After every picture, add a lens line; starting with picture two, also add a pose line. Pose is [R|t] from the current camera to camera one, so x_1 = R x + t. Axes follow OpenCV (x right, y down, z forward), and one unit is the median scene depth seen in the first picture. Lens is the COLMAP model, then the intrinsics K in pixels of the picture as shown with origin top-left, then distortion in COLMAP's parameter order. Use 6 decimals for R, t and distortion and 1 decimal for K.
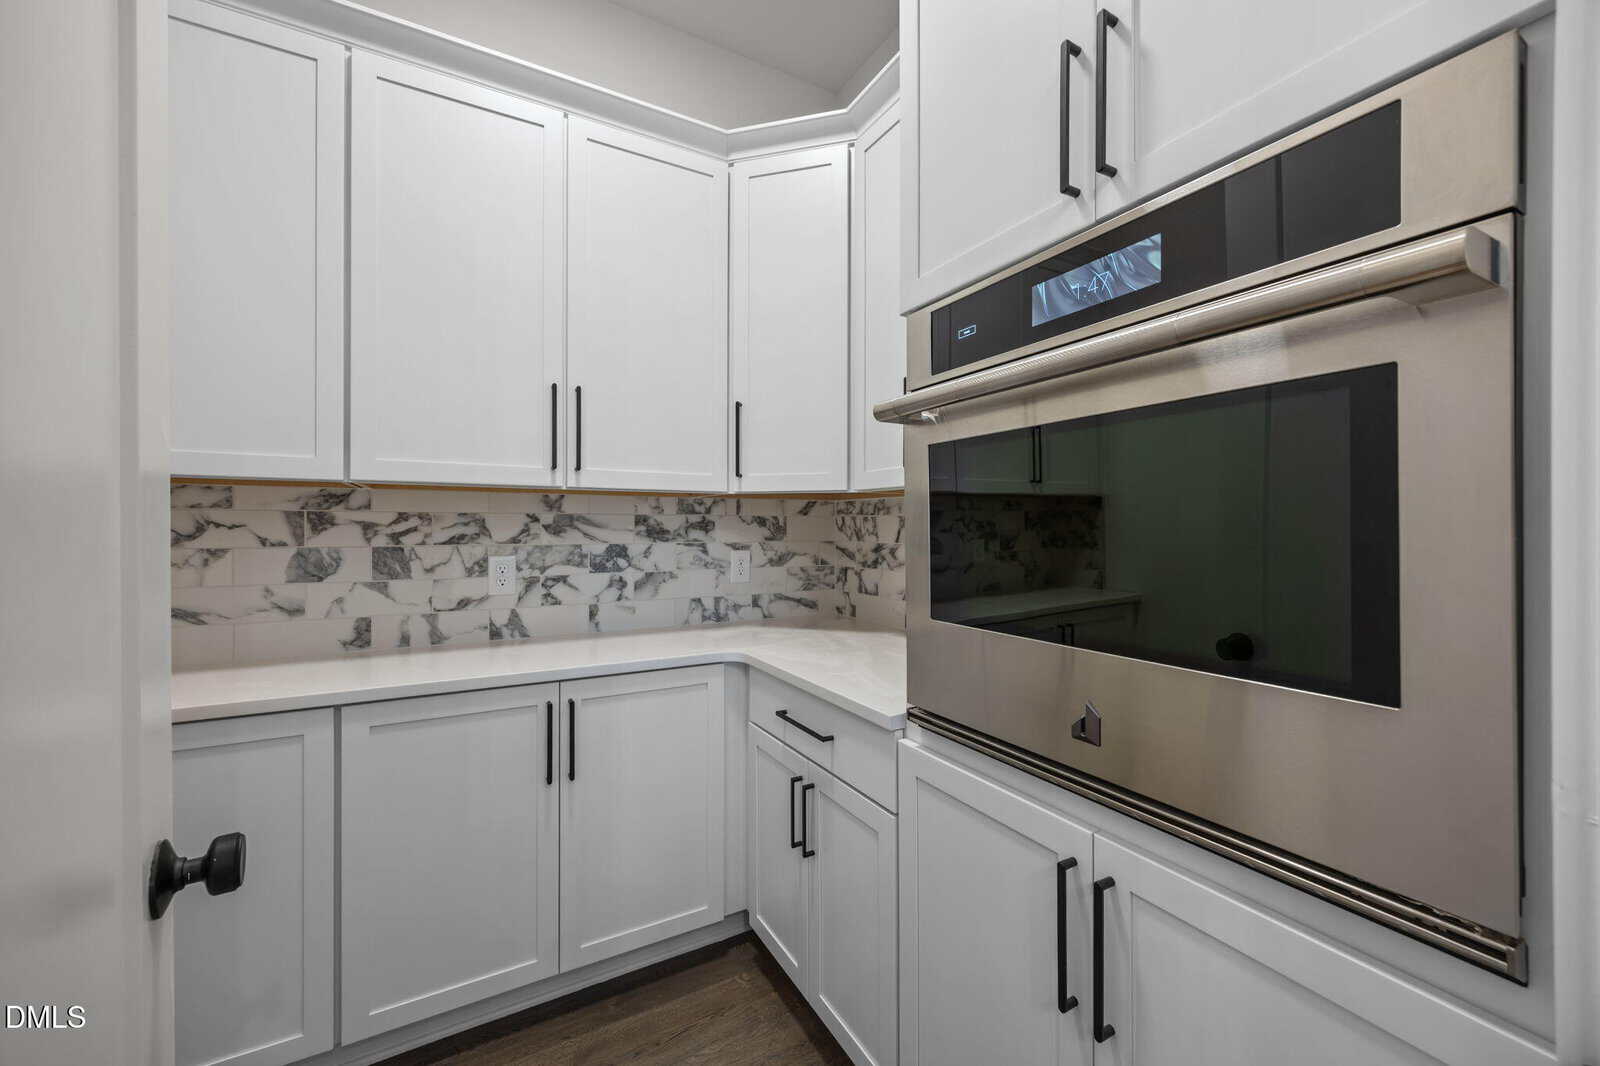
lens RADIAL K [[617.8, 0, 796.0], [0, 617.8, 523.2], [0, 0, 1]] dist [0.001955, 0.000042]
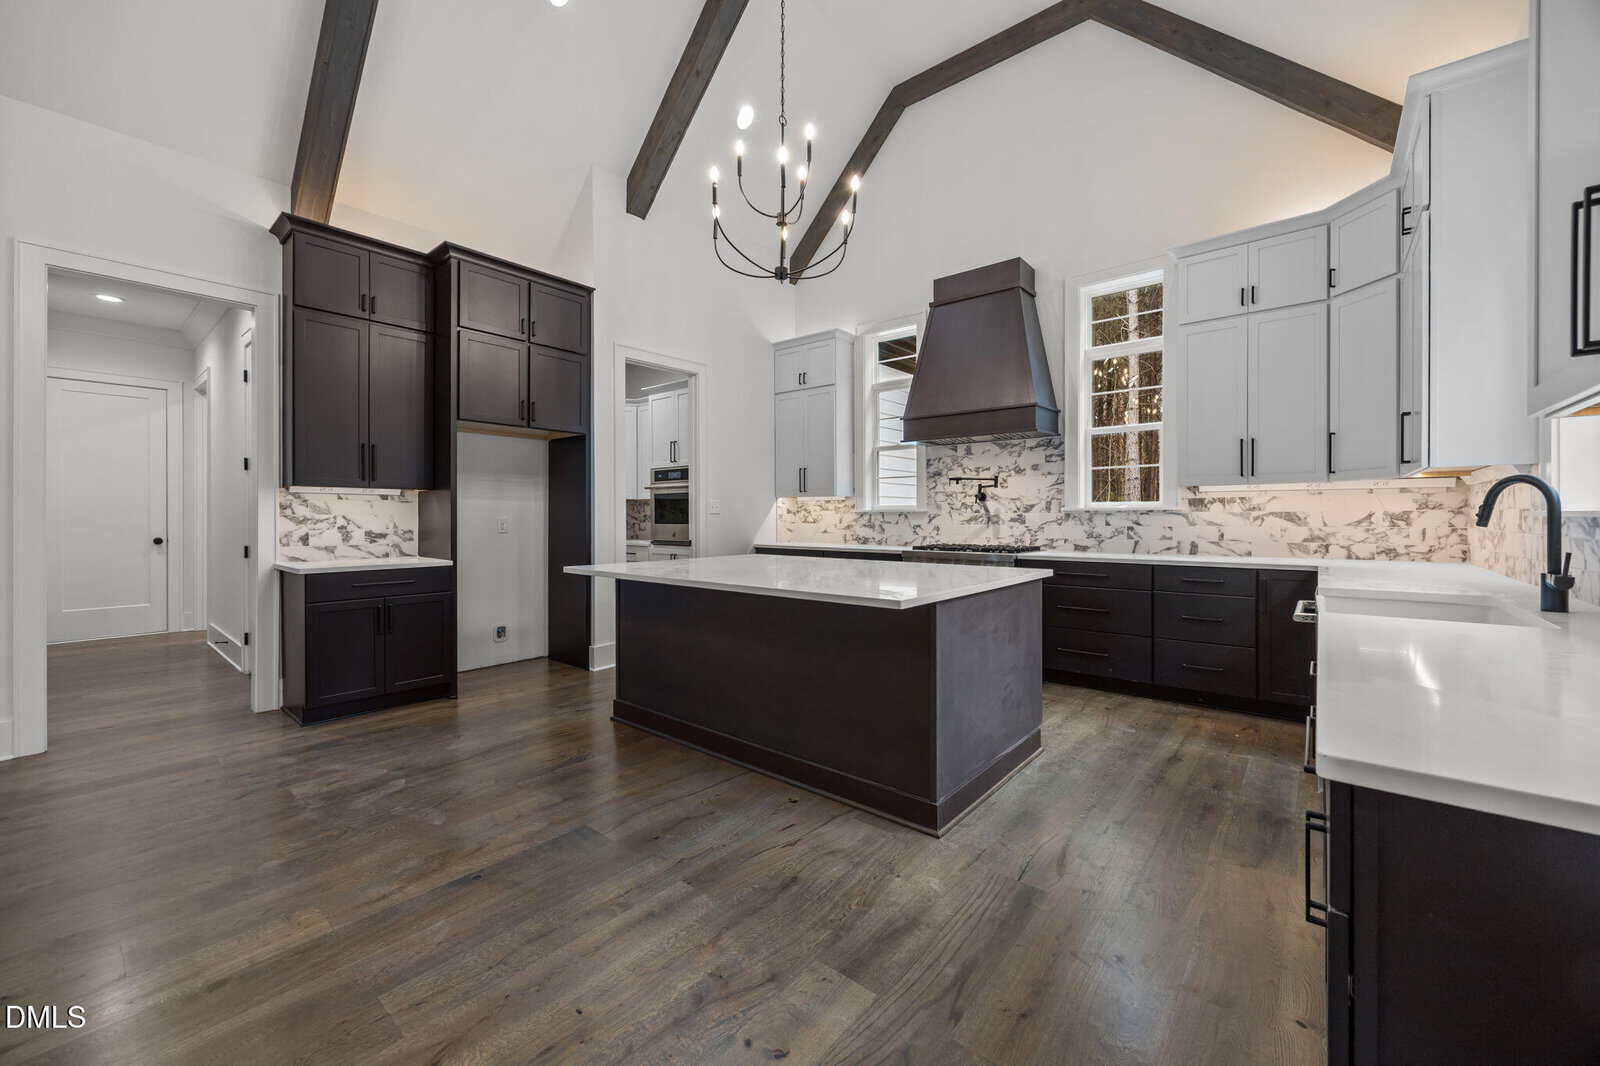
lens RADIAL K [[617.8, 0, 800.3], [0, 617.8, 520.2], [0, 0, 1]] dist [0.001955, 0.000042]
pose [[0.927427, -0.009870, 0.373874, -0.432352], [0.005851, 0.999912, 0.011883, 0.038416], [-0.373958, -0.008833, 0.927404, -3.094102]]
